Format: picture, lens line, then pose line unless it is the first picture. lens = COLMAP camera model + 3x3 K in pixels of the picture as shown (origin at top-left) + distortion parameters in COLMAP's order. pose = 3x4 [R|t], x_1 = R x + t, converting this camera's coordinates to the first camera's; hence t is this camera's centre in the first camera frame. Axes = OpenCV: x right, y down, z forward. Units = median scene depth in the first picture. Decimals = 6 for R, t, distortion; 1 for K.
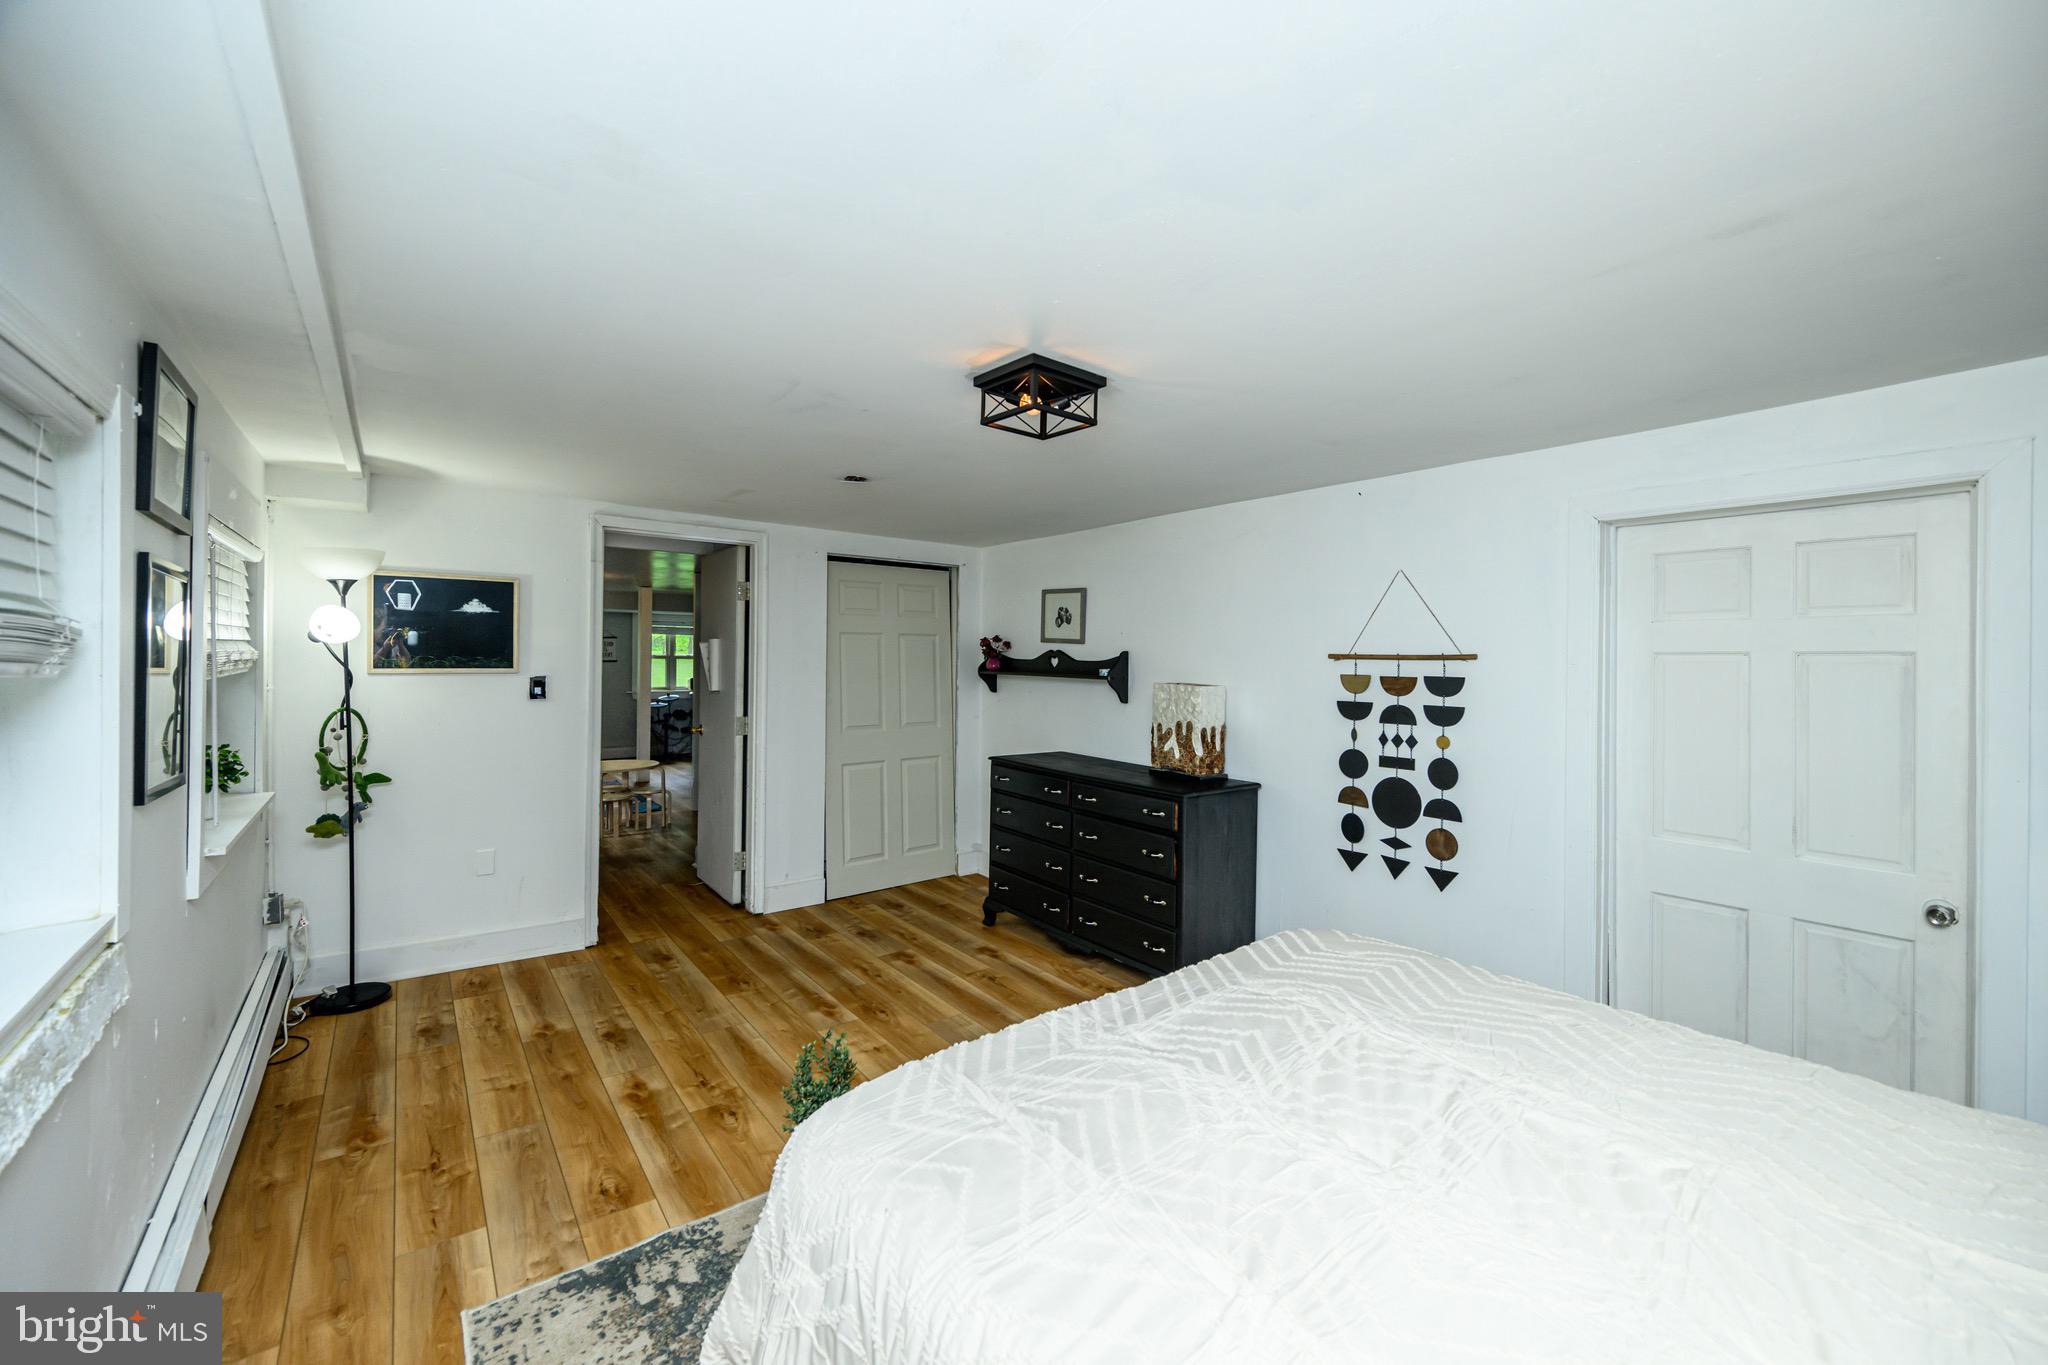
lens RADIAL K [[833.4, 0, 1046.8], [0, 833.4, 660.0], [0, 0, 1]] dist [-0.000436, -0.000143]
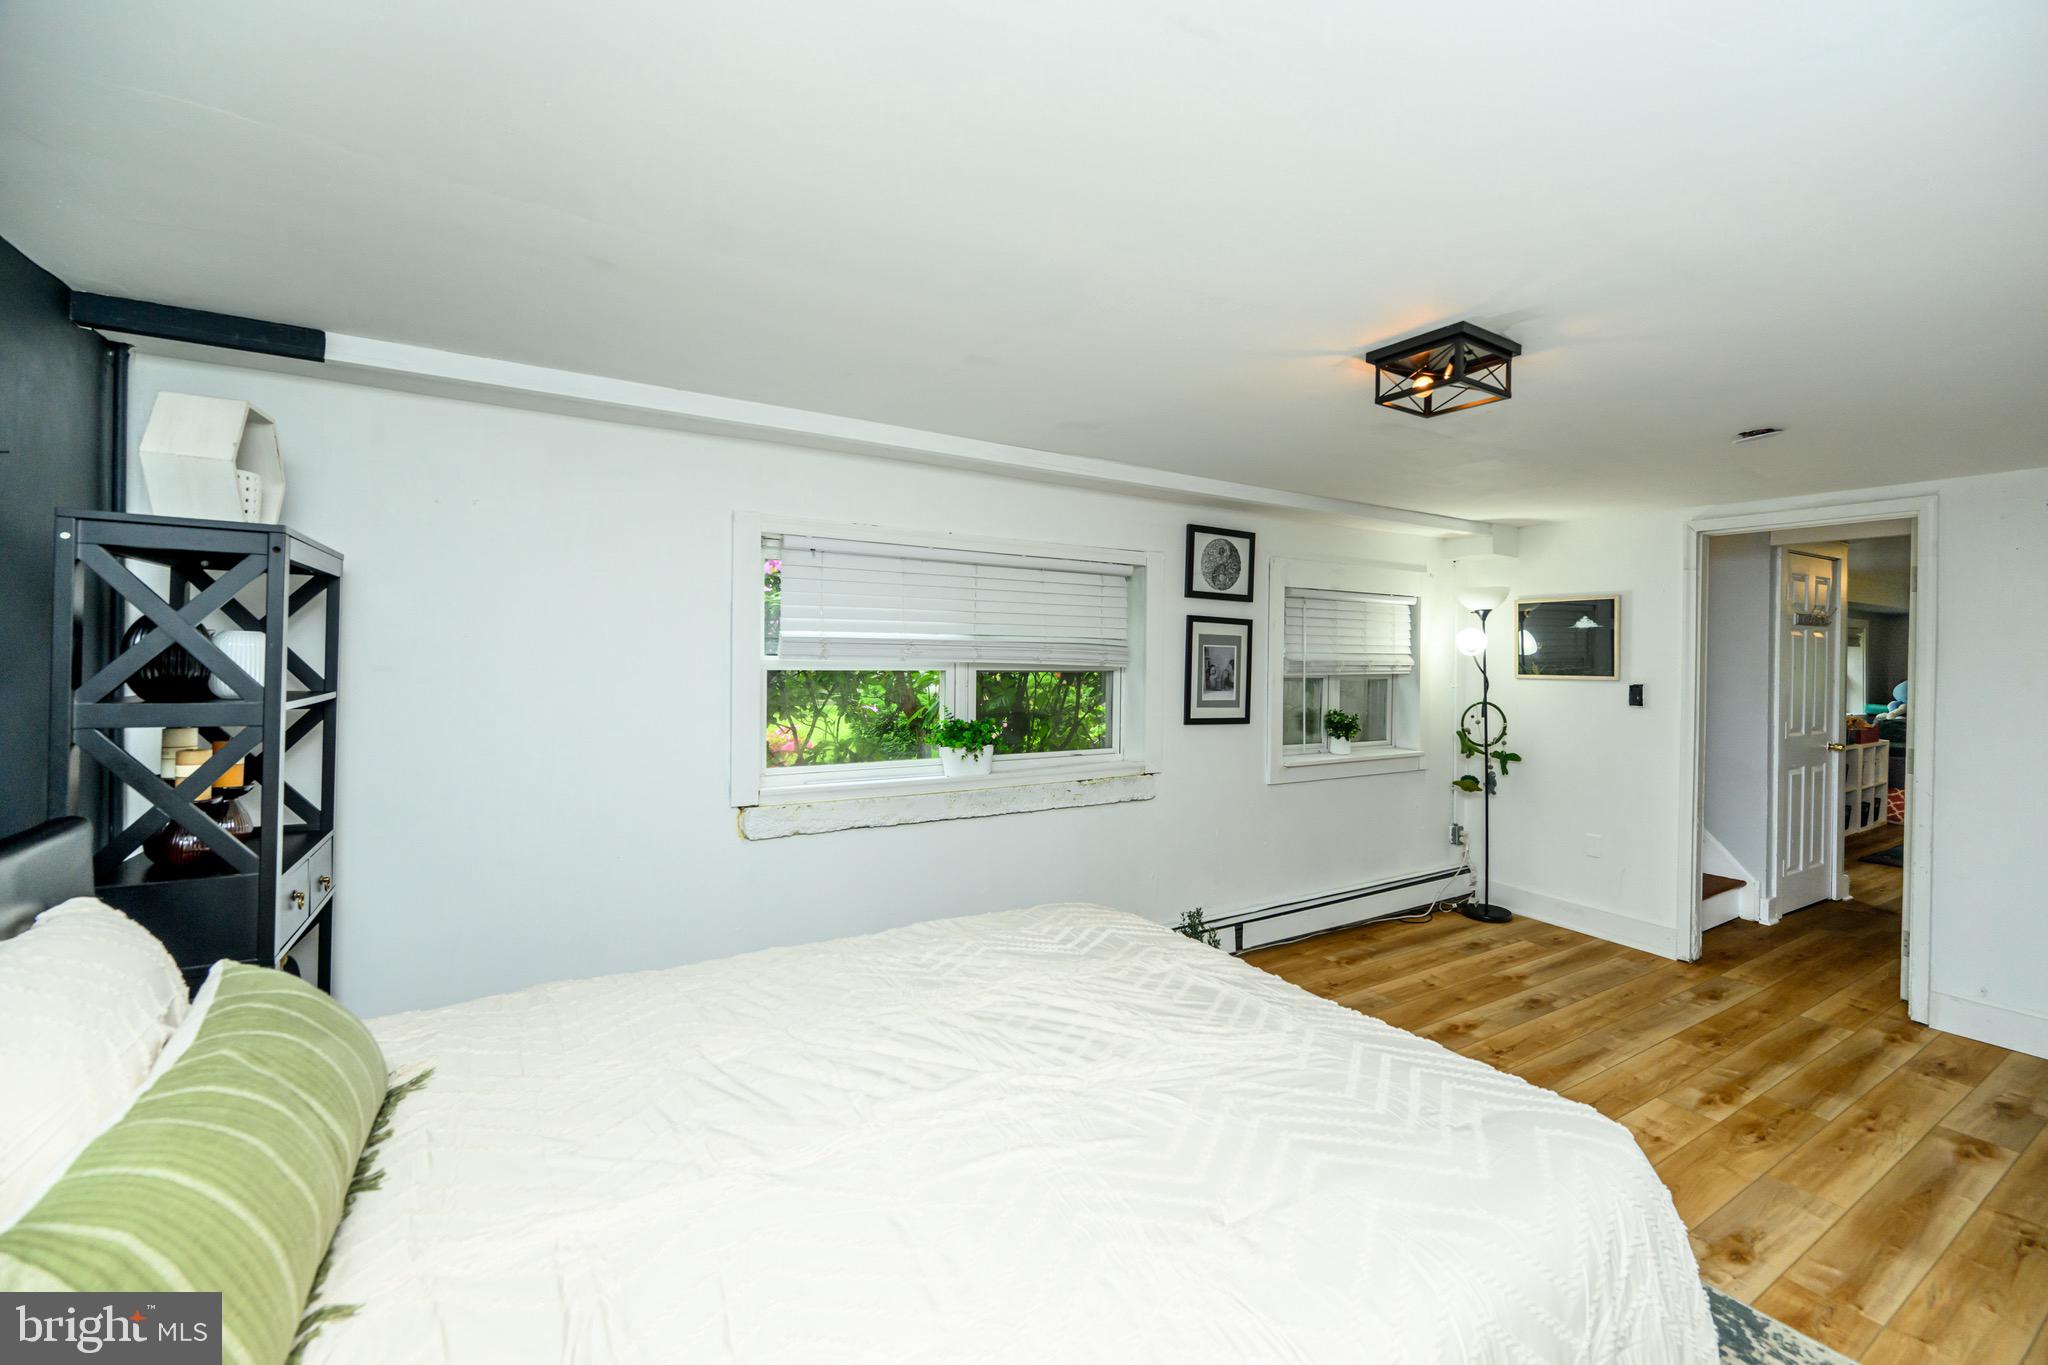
lens RADIAL K [[825.8, 0, 1065.5], [0, 825.8, 658.5], [0, 0, 1]] dist [0.000403, -0.000149]
pose [[-0.110436, -0.012590, -0.993803, 0.614792], [-0.016165, 0.999810, -0.010870, 0.011661], [0.993752, 0.014864, -0.110619, 0.461023]]
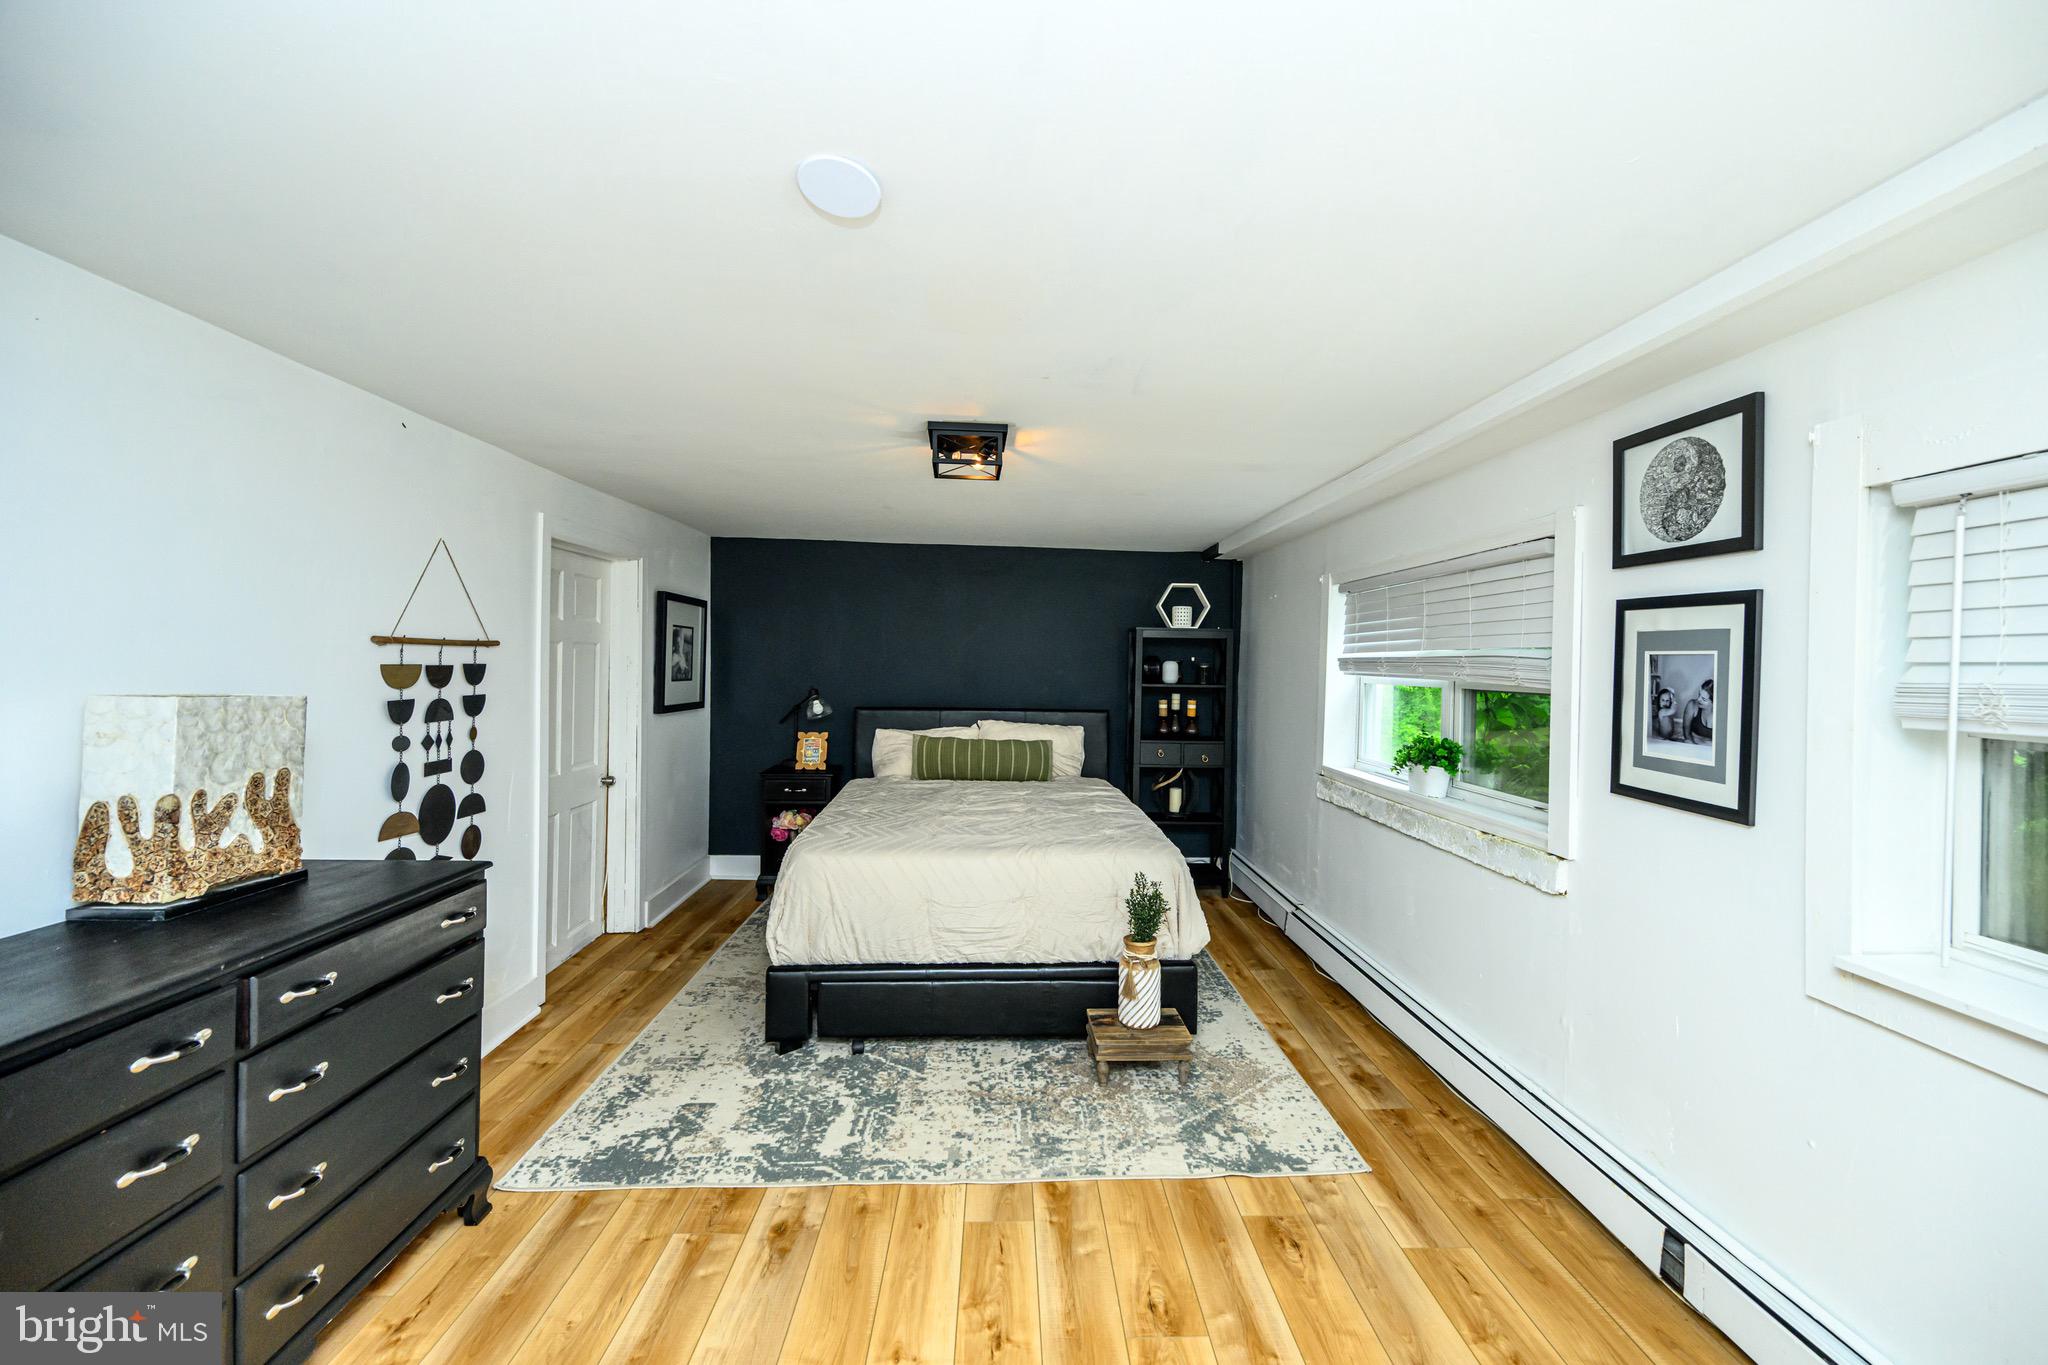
lens RADIAL K [[825.8, 0, 1065.5], [0, 825.8, 658.5], [0, 0, 1]] dist [0.000403, -0.000149]
pose [[-0.834759, -0.026055, 0.549999, -0.540869], [-0.028682, 0.999581, 0.003820, -0.007813], [-0.549868, -0.012587, -0.835157, 1.286257]]
